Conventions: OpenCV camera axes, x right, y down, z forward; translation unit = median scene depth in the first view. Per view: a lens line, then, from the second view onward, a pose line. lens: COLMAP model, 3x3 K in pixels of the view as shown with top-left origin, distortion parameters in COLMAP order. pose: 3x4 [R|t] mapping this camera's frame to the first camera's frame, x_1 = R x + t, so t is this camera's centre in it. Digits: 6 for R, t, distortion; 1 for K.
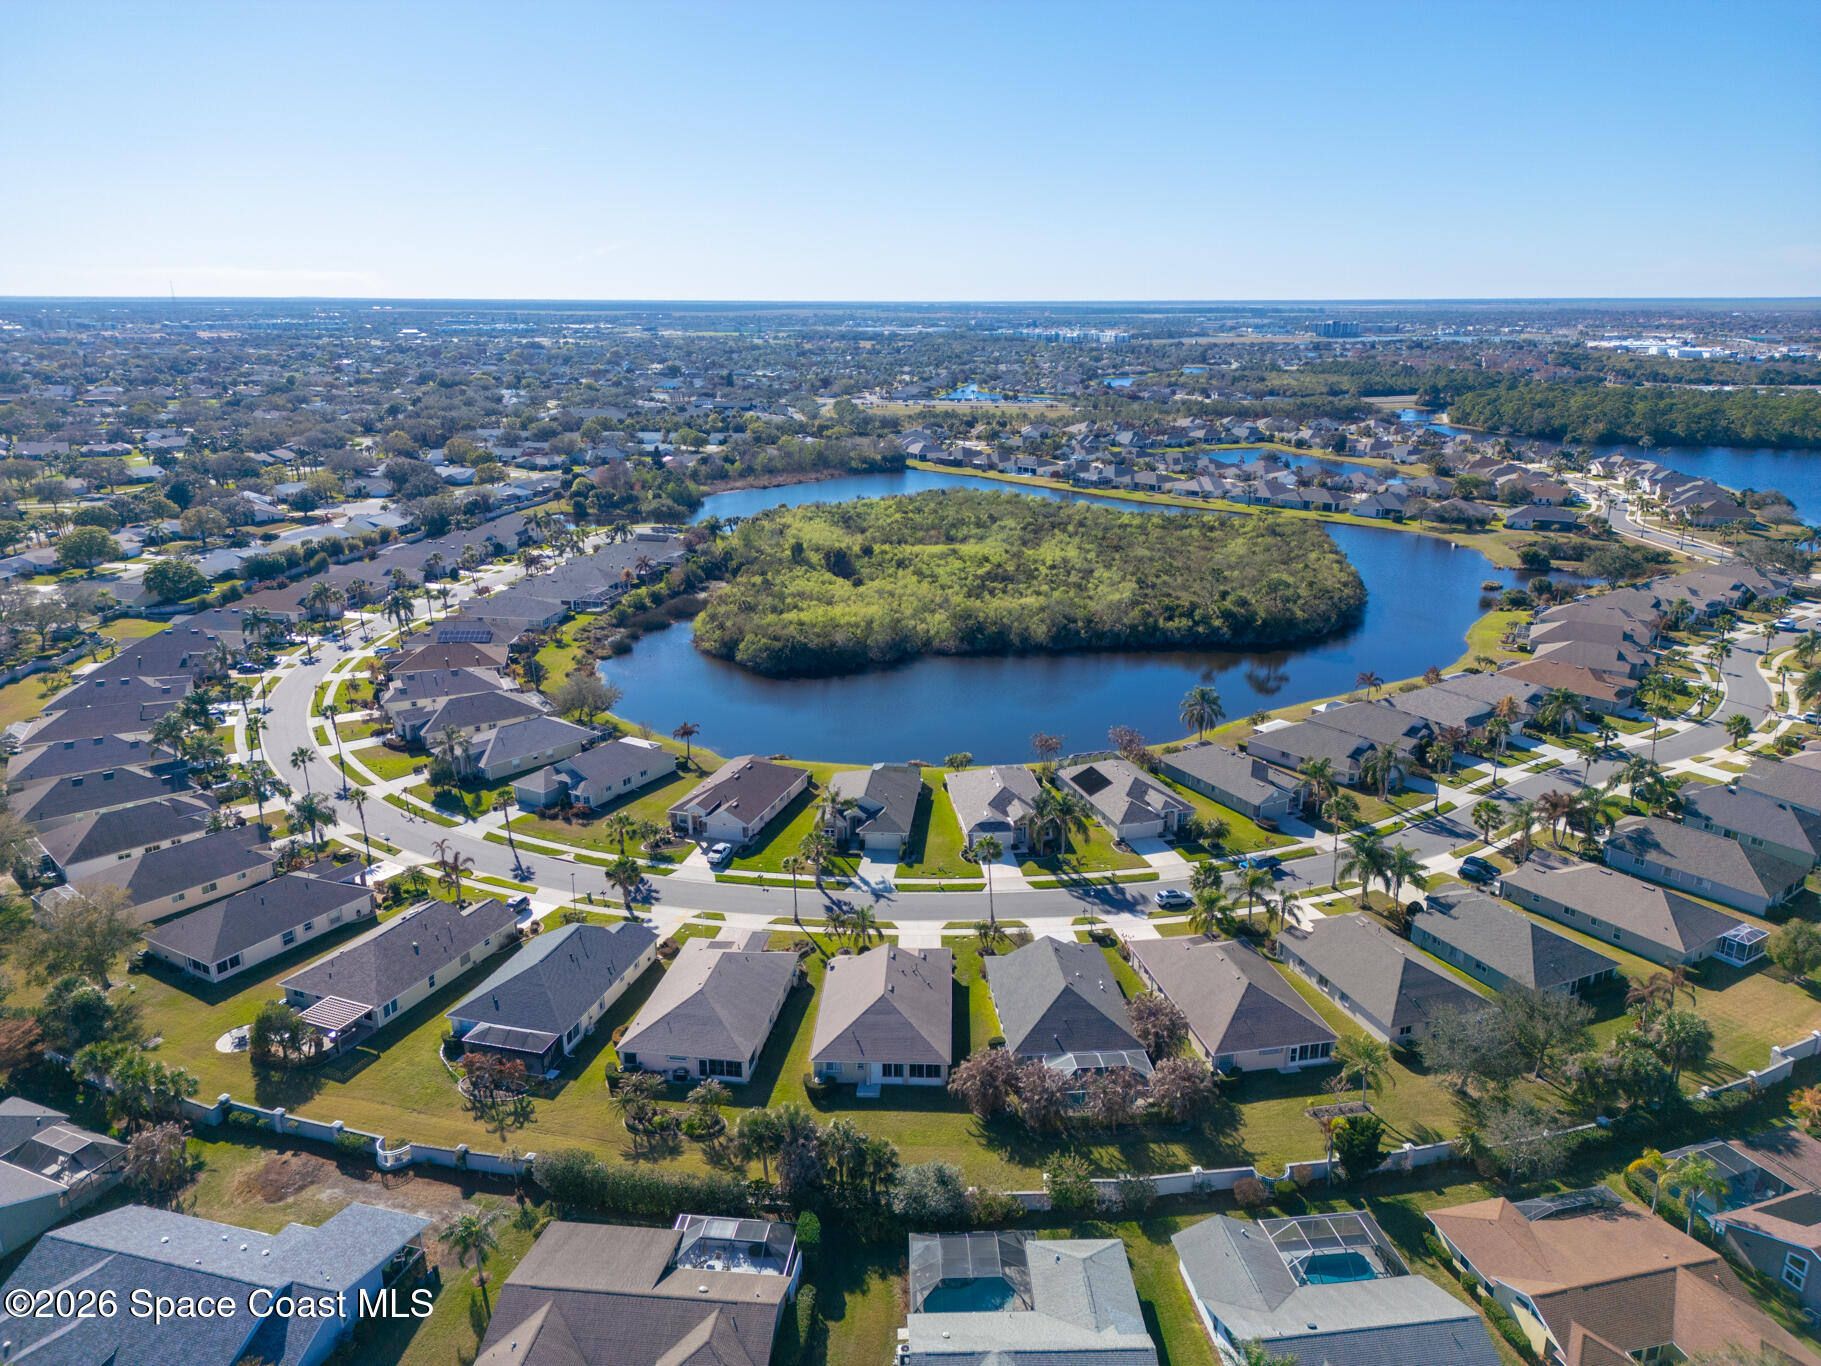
lens RADIAL K [[1266.1, 0, 912.1], [0, 1266.1, 687.2], [0, 0, 1]] dist [0.081830, -0.075881]
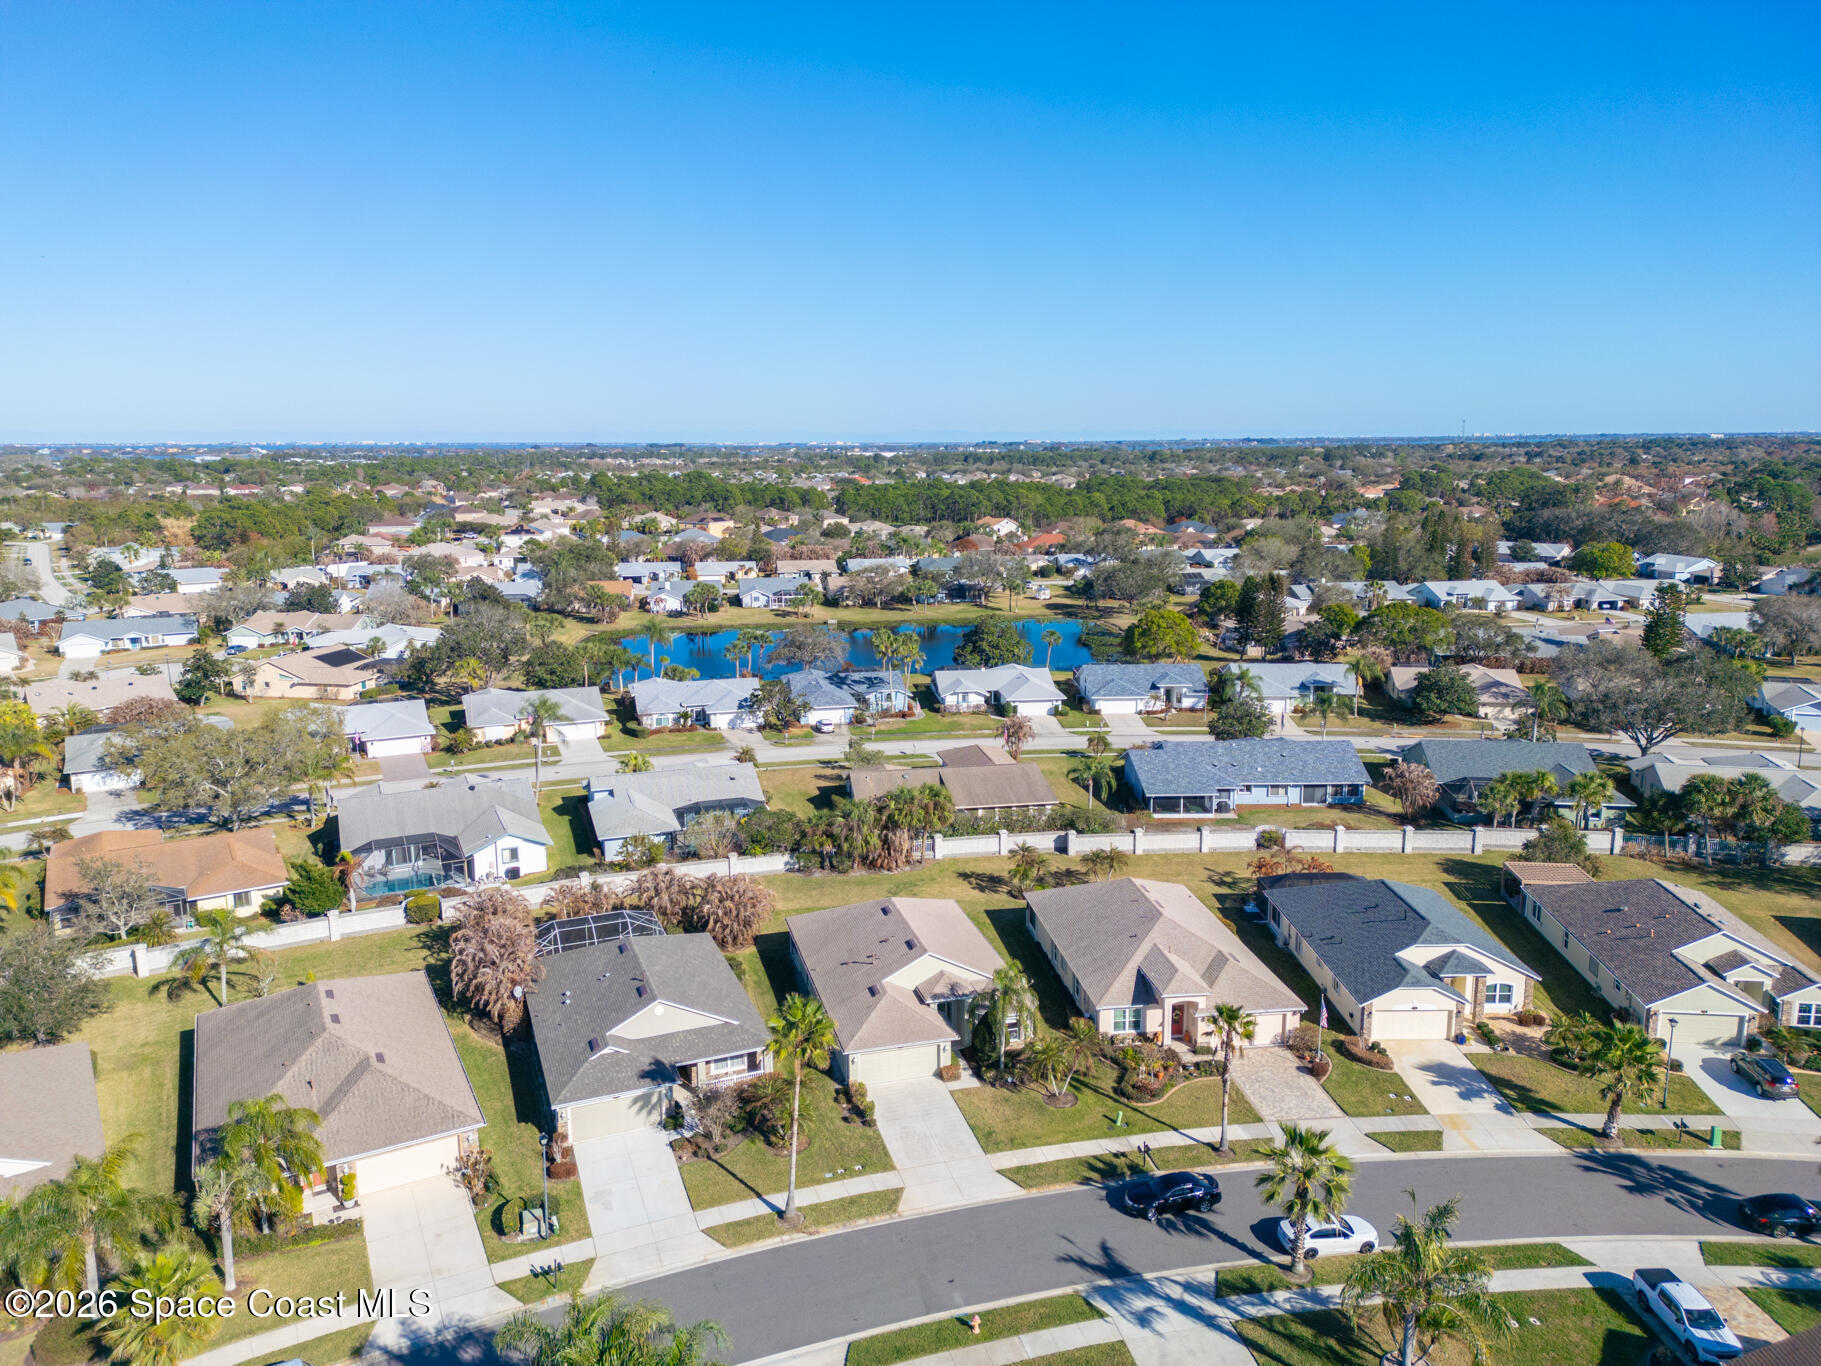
lens RADIAL K [[1266.1, 0, 911.9], [0, 1266.1, 682.7], [0, 0, 1]] dist [0.081830, -0.075881]
pose [[-0.957850, 0.059032, -0.281138, 0.121770], [-0.077356, 0.889505, 0.450330, -0.146879], [0.276657, 0.453096, -0.847446, 1.183320]]
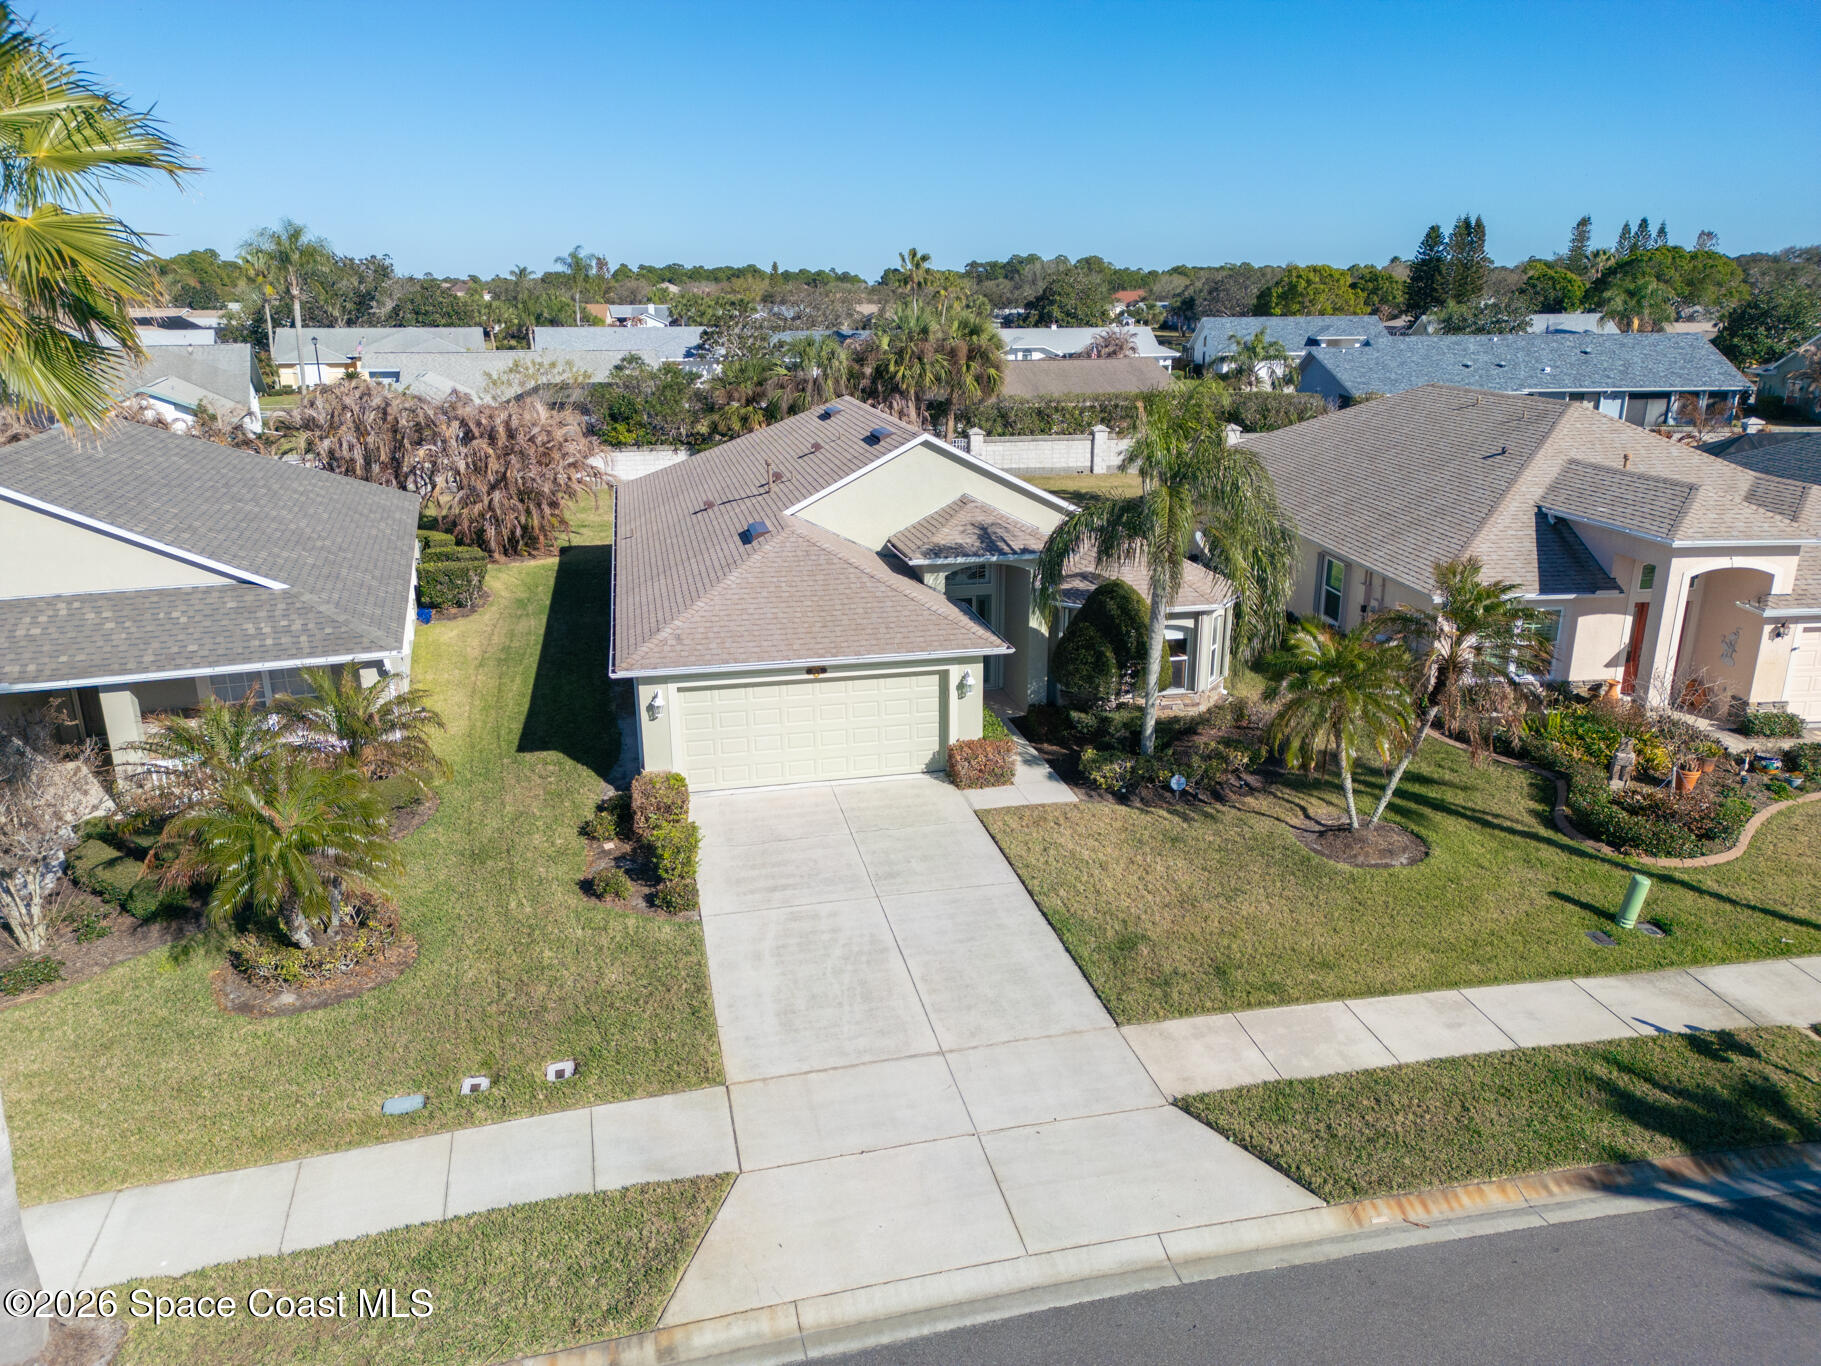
lens RADIAL K [[1266.1, 0, 909.8], [0, 1266.1, 682.2], [0, 0, 1]] dist [0.081830, -0.075881]
pose [[-0.969729, 0.076753, -0.231806, 0.026326], [-0.064668, 0.834694, 0.546904, 0.102333], [0.235464, 0.545340, -0.804464, 0.966111]]
